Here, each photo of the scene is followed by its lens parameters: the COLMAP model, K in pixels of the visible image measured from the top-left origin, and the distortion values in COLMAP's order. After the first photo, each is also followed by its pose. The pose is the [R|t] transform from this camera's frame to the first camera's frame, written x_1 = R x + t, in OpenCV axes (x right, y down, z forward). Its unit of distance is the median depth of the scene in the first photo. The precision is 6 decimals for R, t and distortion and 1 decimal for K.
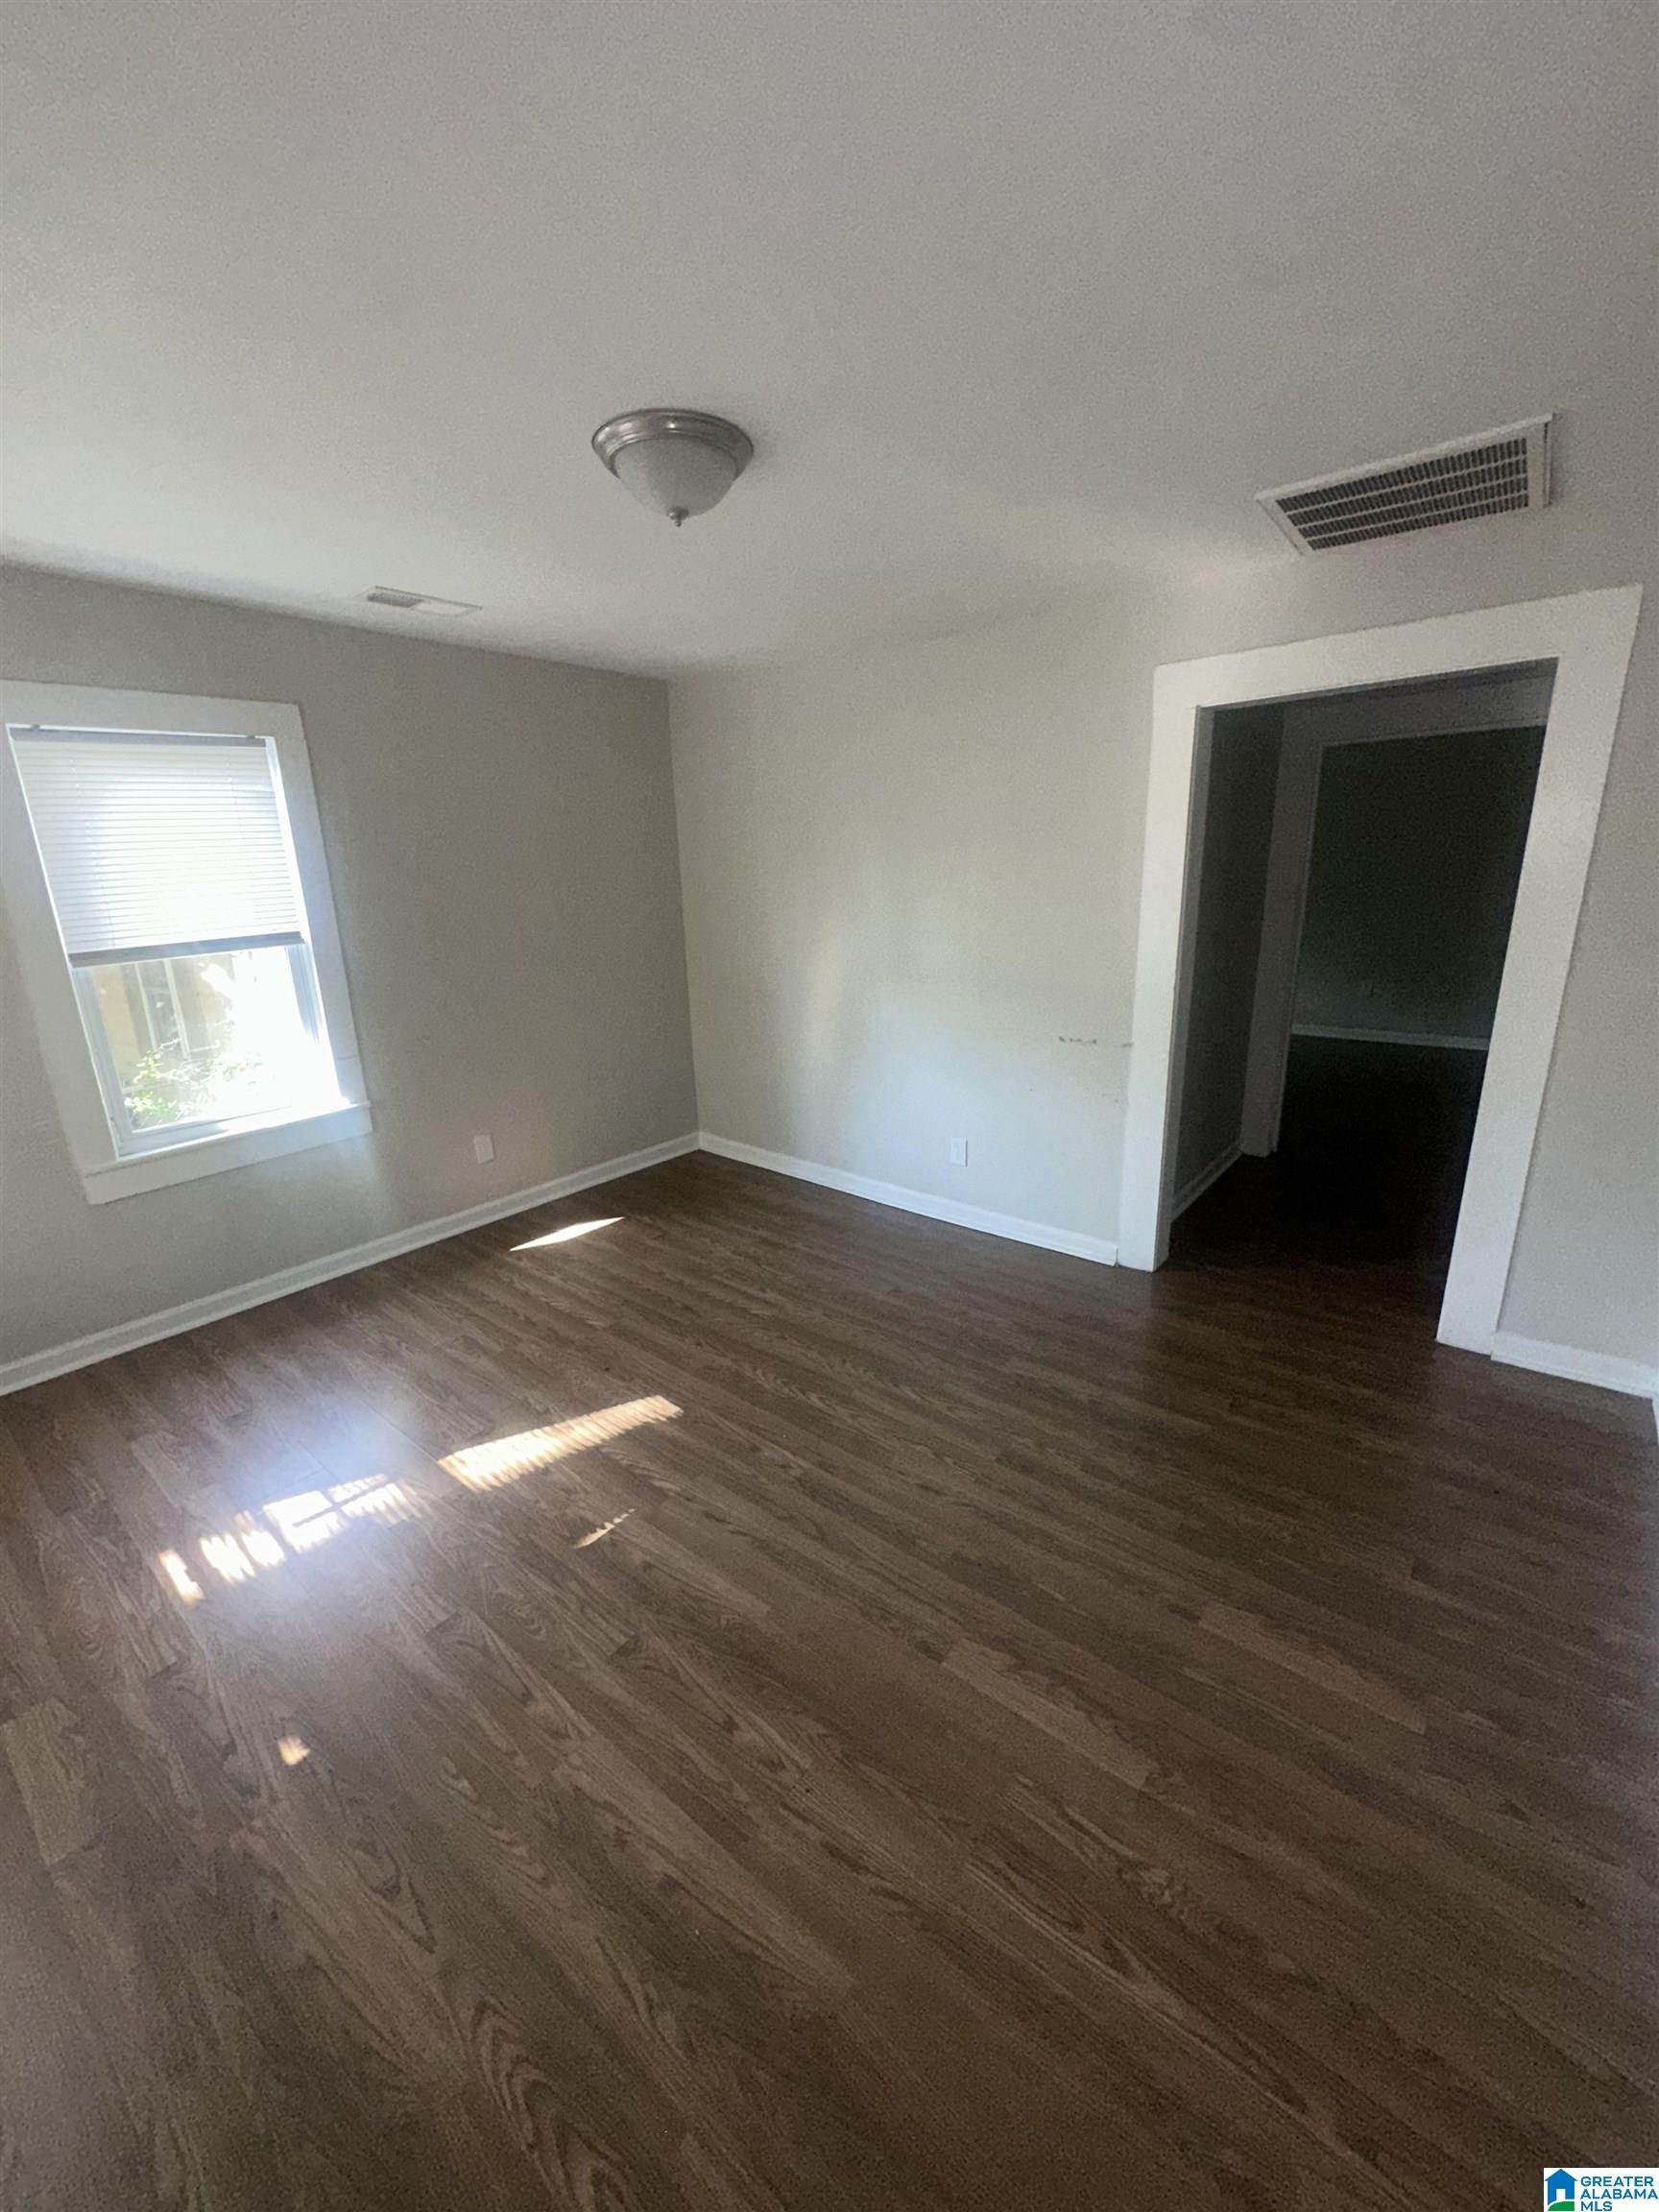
lens RADIAL K [[877.2, 0, 829.5], [0, 877.2, 1106.0], [0, 0, 1]] dist [-0.002438, -0.000135]
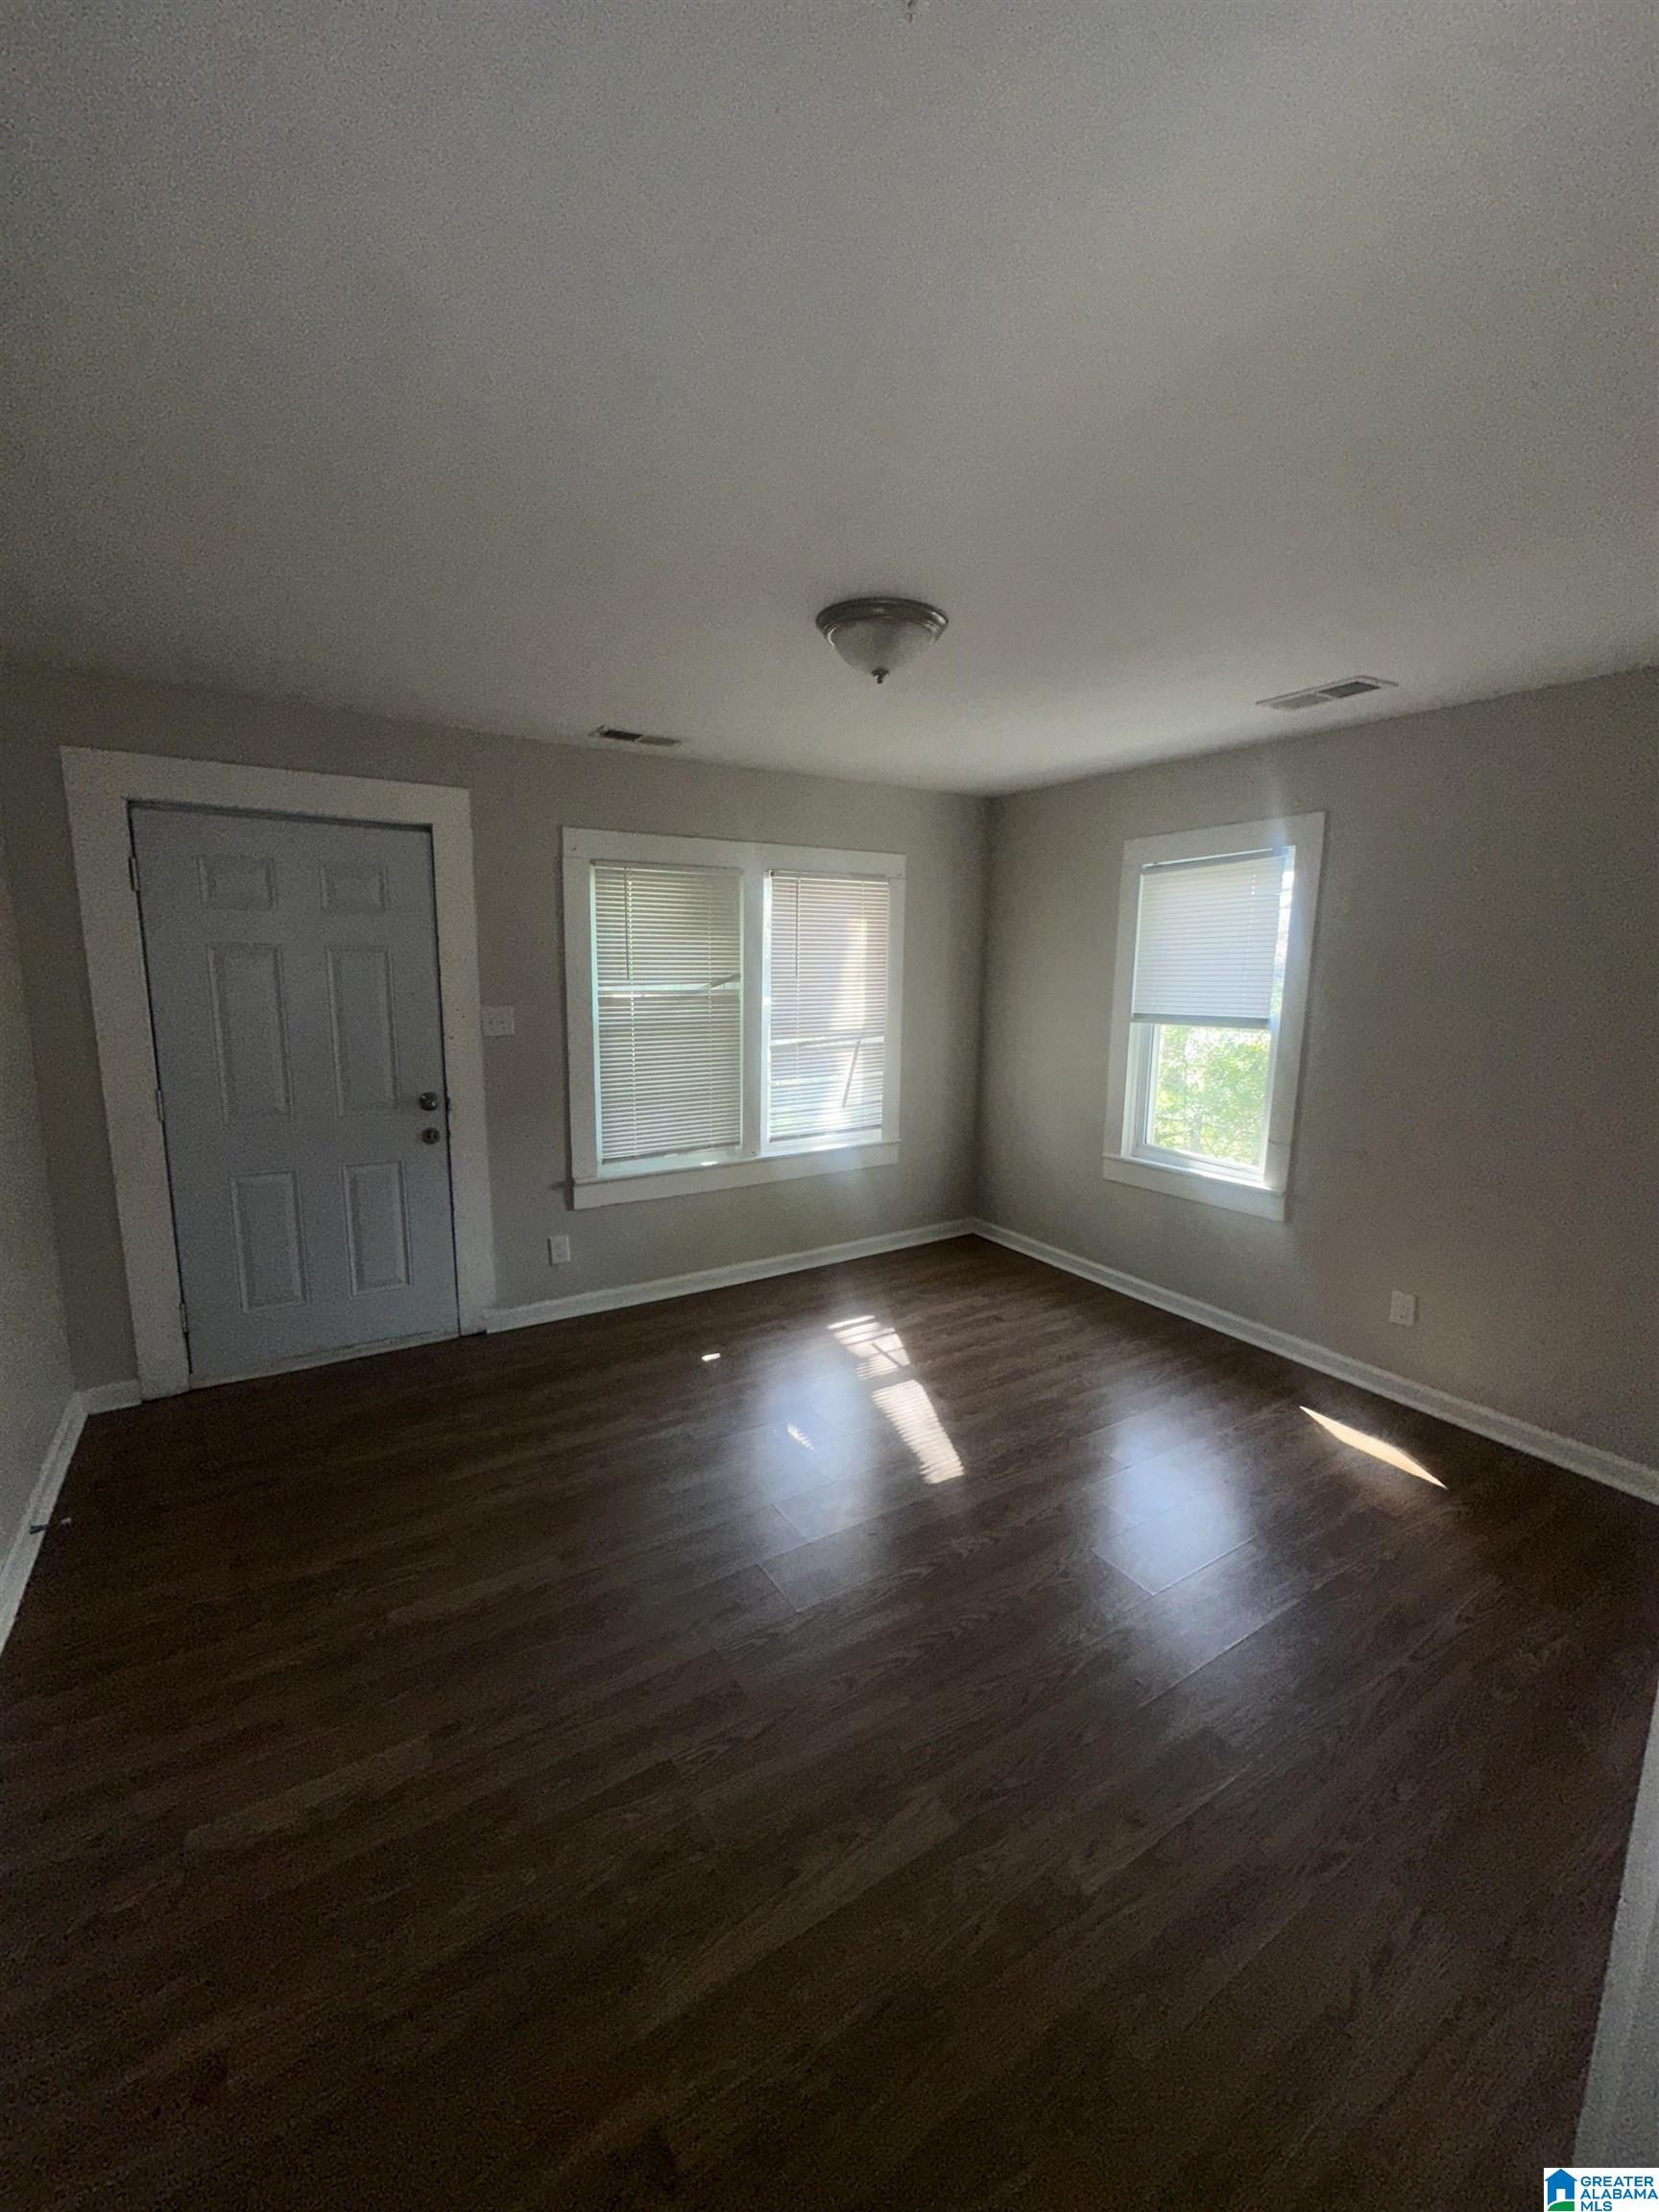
lens RADIAL K [[889.4, 0, 831.9], [0, 889.4, 1101.0], [0, 0, 1]] dist [0.000630, 0.000123]
pose [[-0.310046, 0.169230, -0.935539, 0.773702], [-0.269899, 0.927877, 0.257291, -0.304136], [0.911606, 0.332273, -0.242009, 1.011560]]
